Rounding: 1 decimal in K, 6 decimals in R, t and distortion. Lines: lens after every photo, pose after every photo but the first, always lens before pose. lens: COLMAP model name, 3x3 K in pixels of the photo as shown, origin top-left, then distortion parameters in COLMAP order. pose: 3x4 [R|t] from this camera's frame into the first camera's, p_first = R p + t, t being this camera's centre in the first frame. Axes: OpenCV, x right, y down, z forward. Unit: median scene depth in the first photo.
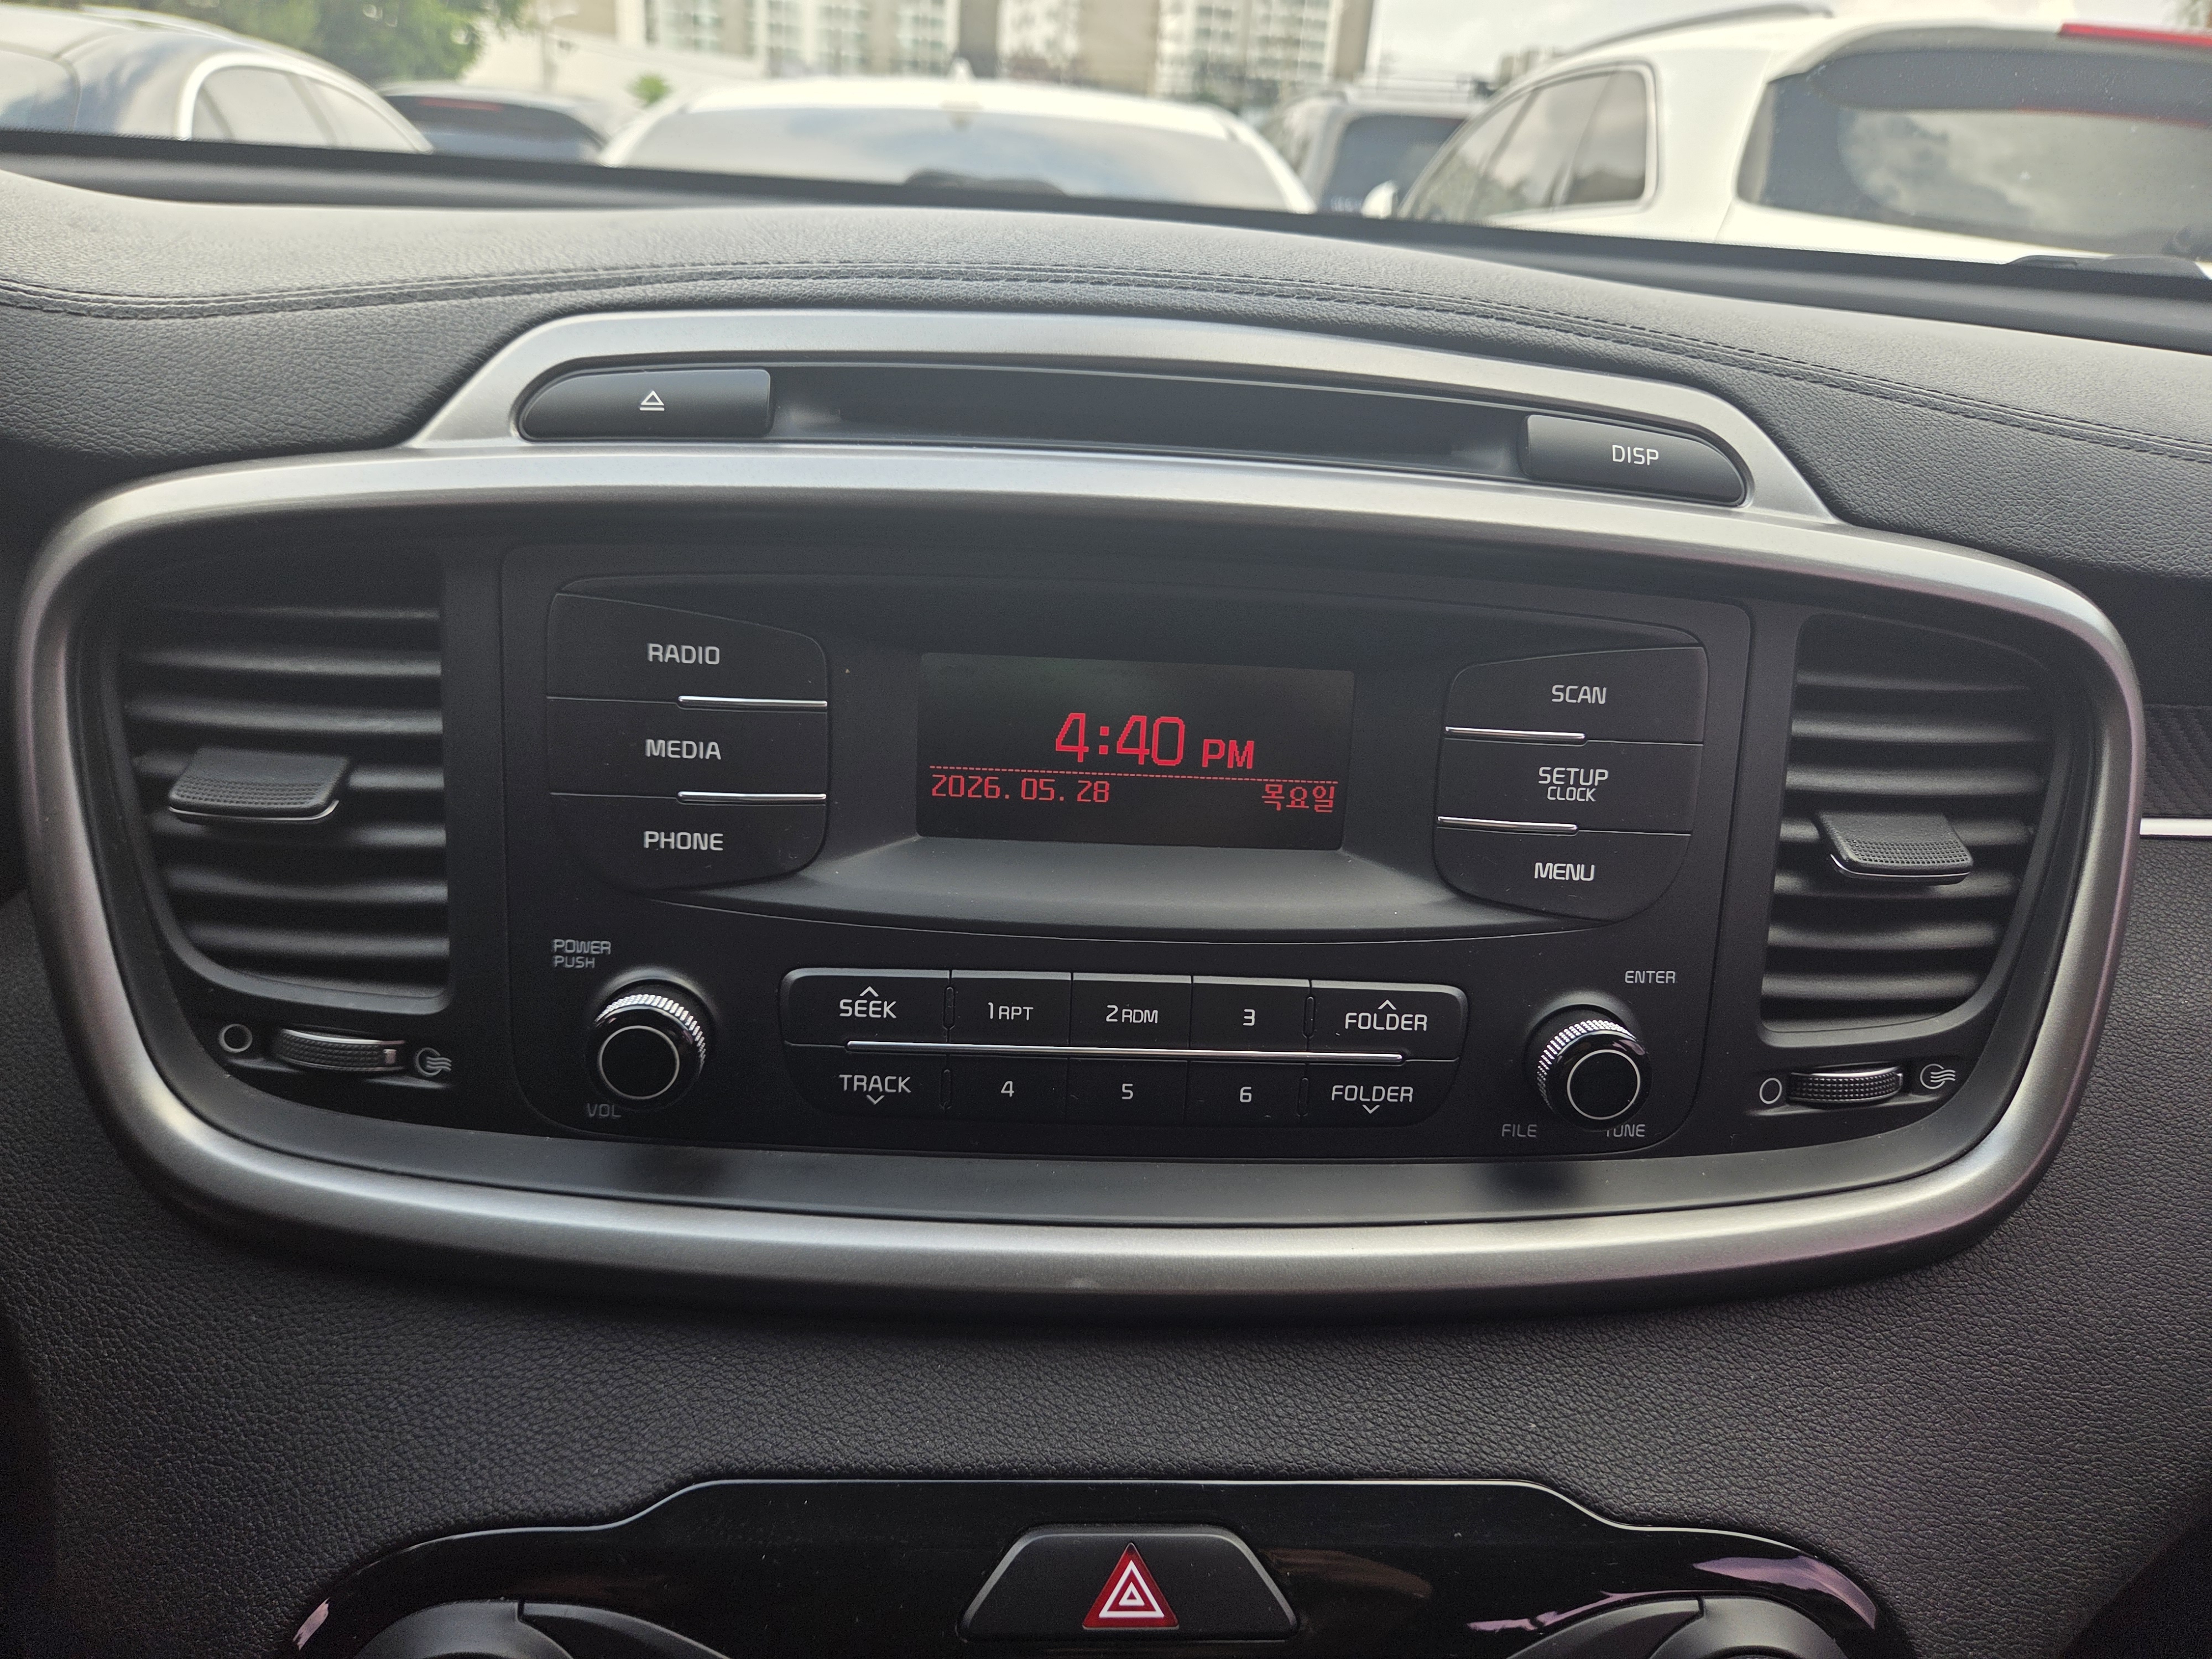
lens RADIAL K [[1598.5, 0, 1106.9], [0, 1598.5, 836.6], [0, 0, 1]] dist [0.045079, -0.057368]
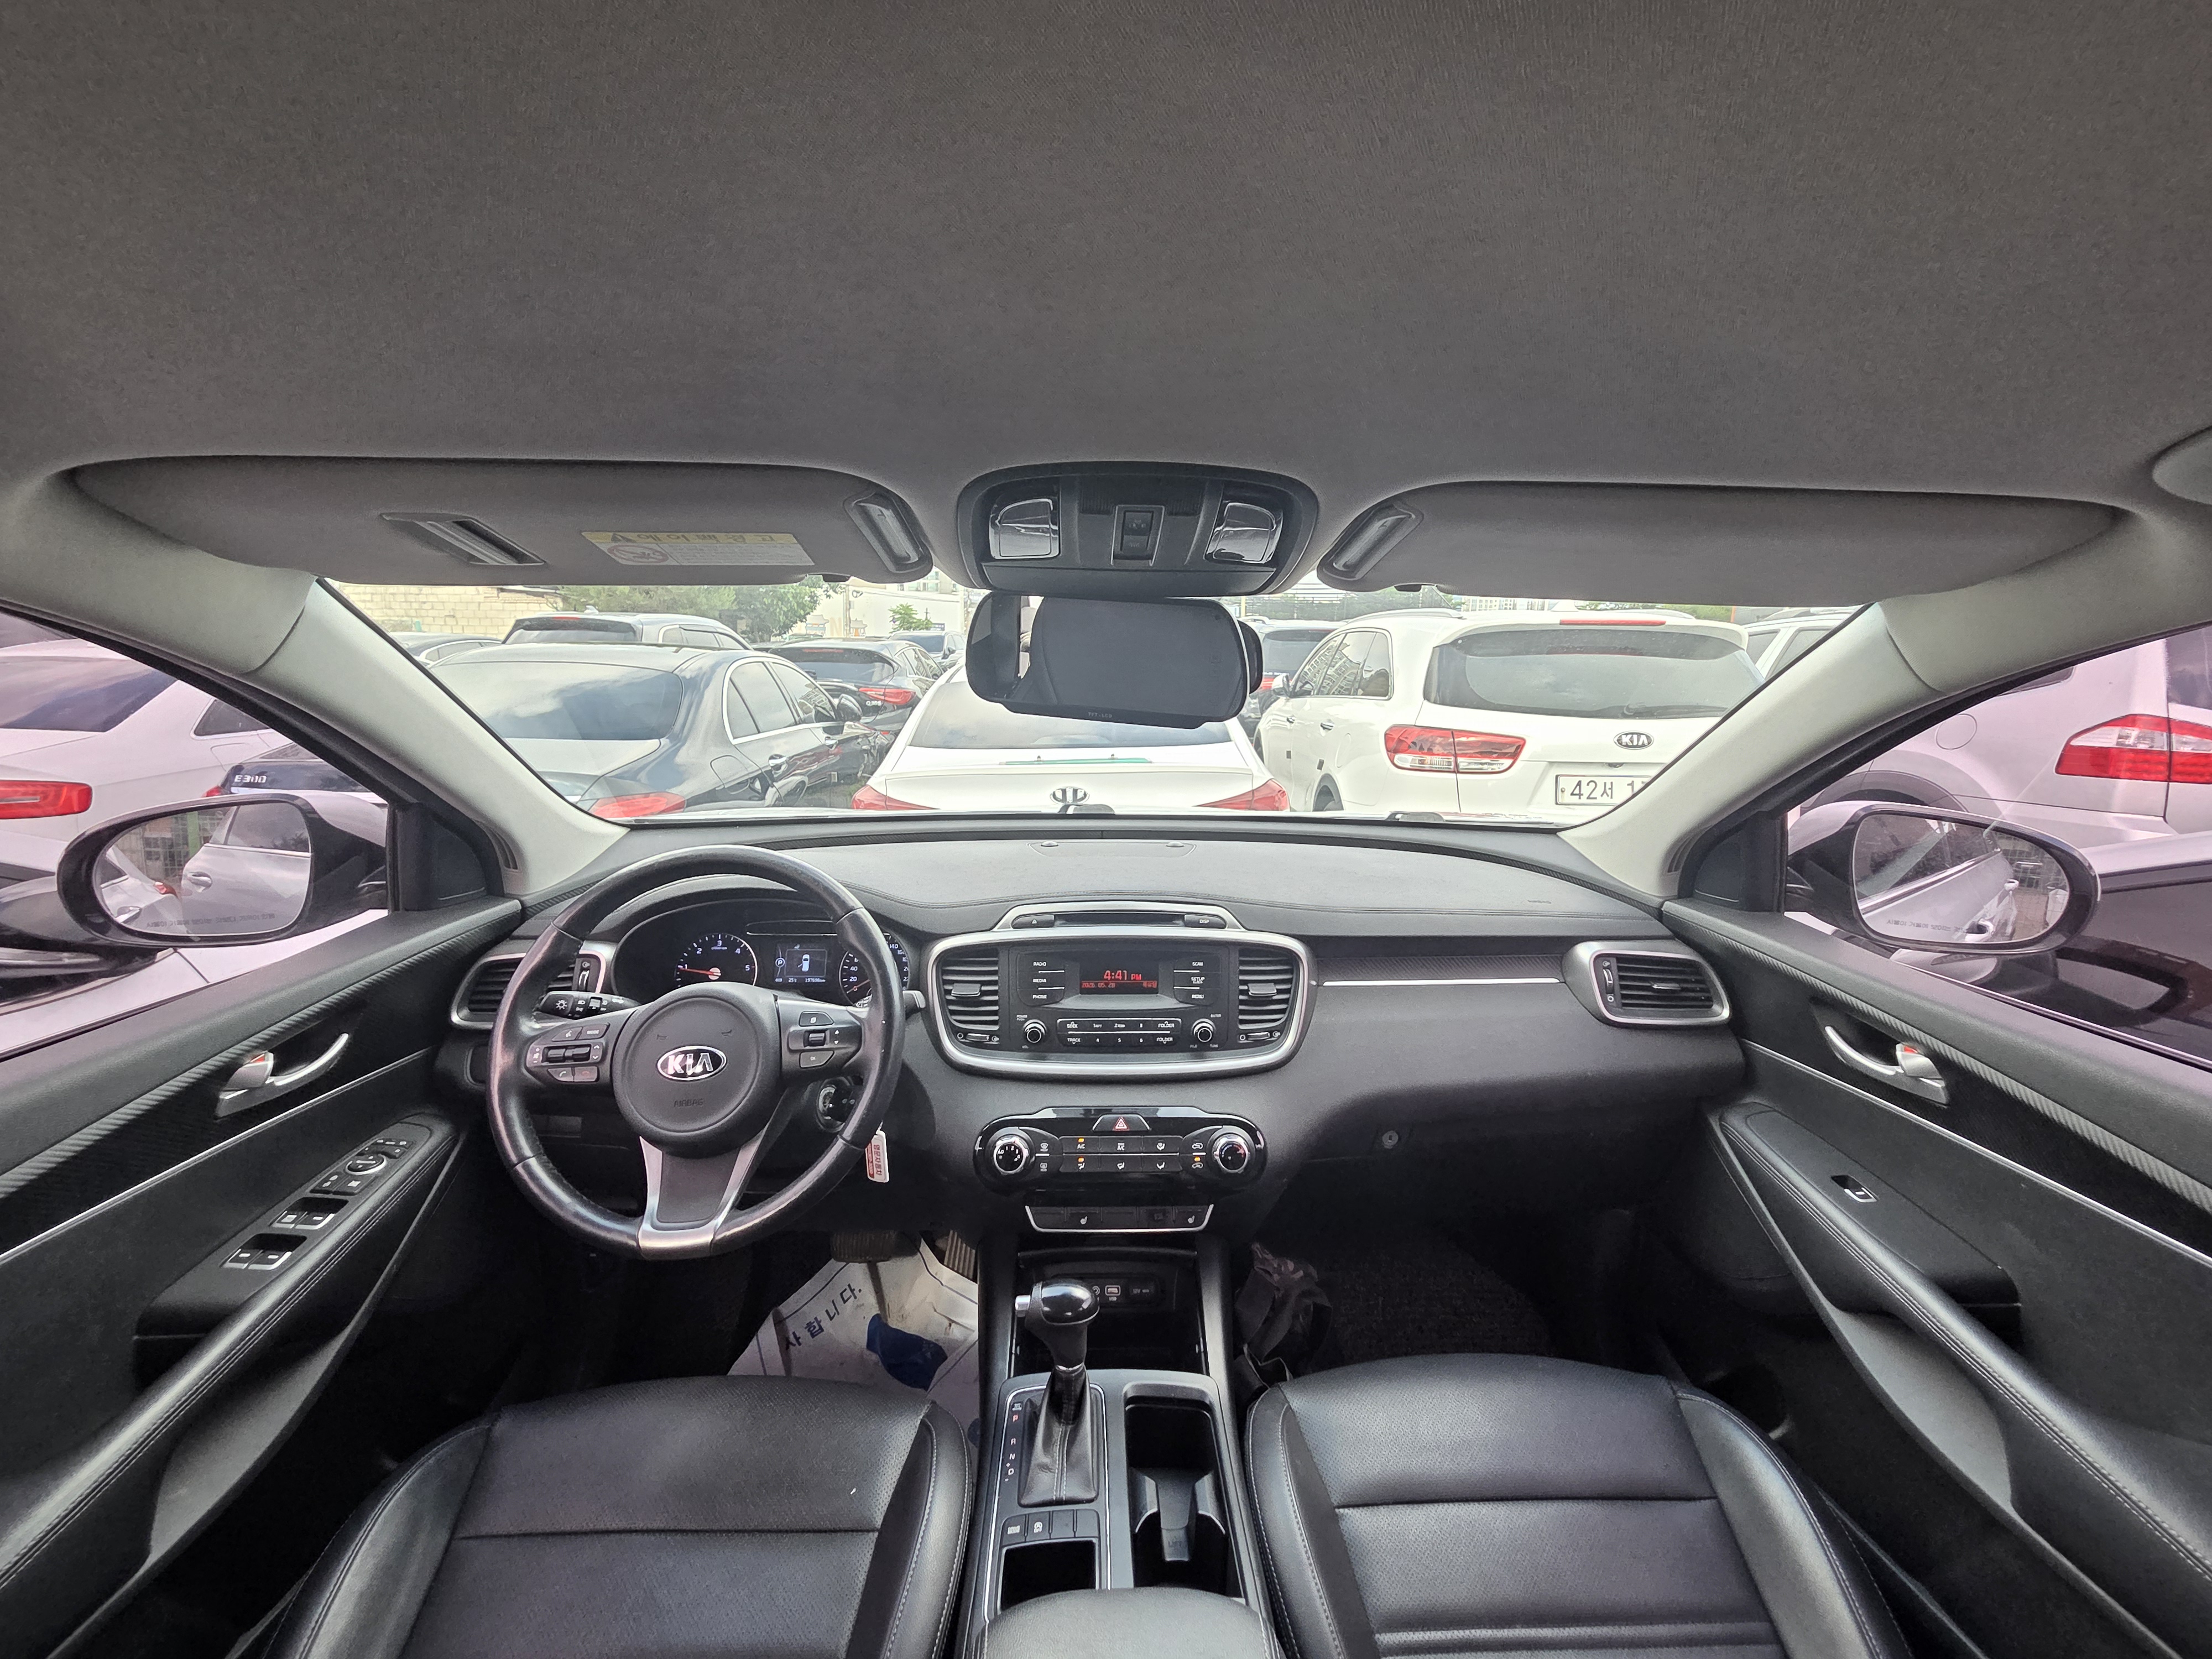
lens RADIAL K [[923.3, 0, 1132.2], [0, 923.3, 813.0], [0, 0, 1]] dist [0.000053, 0.000012]
pose [[0.998743, -0.044397, -0.023276, 0.168245], [0.038600, 0.977371, -0.207978, 0.058265], [0.031983, 0.206818, 0.977856, -2.297740]]
